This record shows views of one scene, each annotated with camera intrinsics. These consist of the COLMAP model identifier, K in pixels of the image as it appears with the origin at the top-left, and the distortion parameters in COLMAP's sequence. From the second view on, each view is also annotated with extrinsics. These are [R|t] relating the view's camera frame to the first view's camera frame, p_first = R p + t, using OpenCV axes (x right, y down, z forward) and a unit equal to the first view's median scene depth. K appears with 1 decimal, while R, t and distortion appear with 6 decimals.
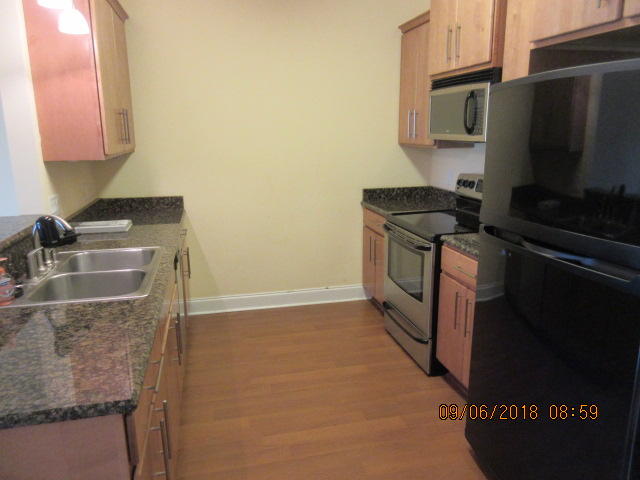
lens RADIAL K [[473.9, 0, 320.0], [0, 473.9, 240.0], [0, 0, 1]] dist [-0.008955, -0.006307]
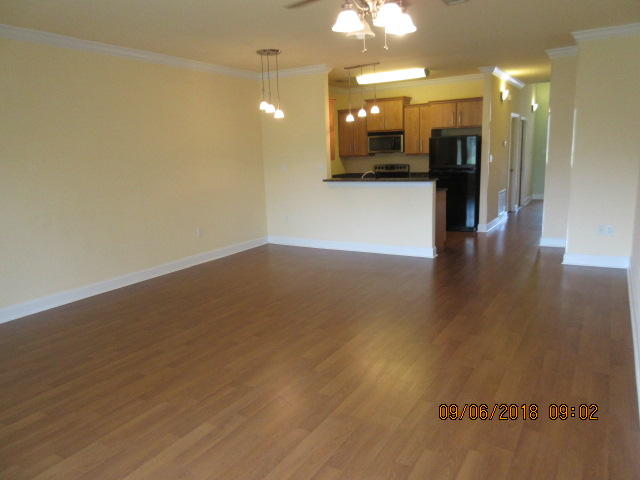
lens RADIAL K [[473.9, 0, 320.0], [0, 473.9, 240.0], [0, 0, 1]] dist [-0.008955, -0.006307]
pose [[0.710101, -0.147082, 0.688566, -2.000348], [0.184934, 0.982564, 0.019164, 0.189742], [-0.679379, 0.113731, 0.724920, -0.788632]]
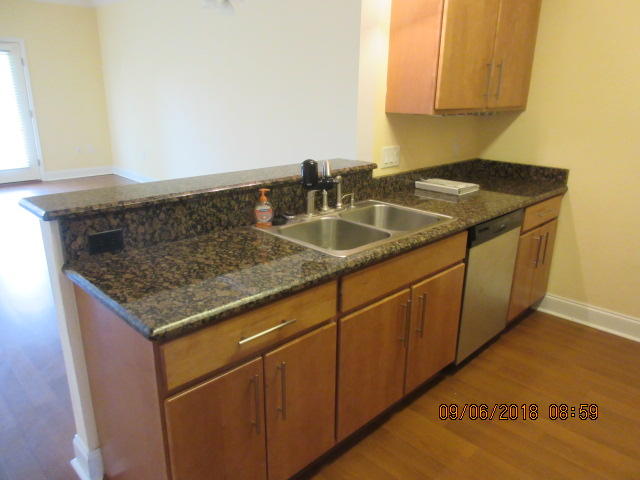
lens RADIAL K [[472.9, 0, 320.0], [0, 472.9, 240.0], [0, 0, 1]] dist [0.004731, 0.000751]
pose [[0.518733, 0.272915, -0.810206, 0.199276], [-0.209480, 0.959365, 0.189040, -0.046083], [0.828875, 0.071661, 0.554825, 0.230953]]
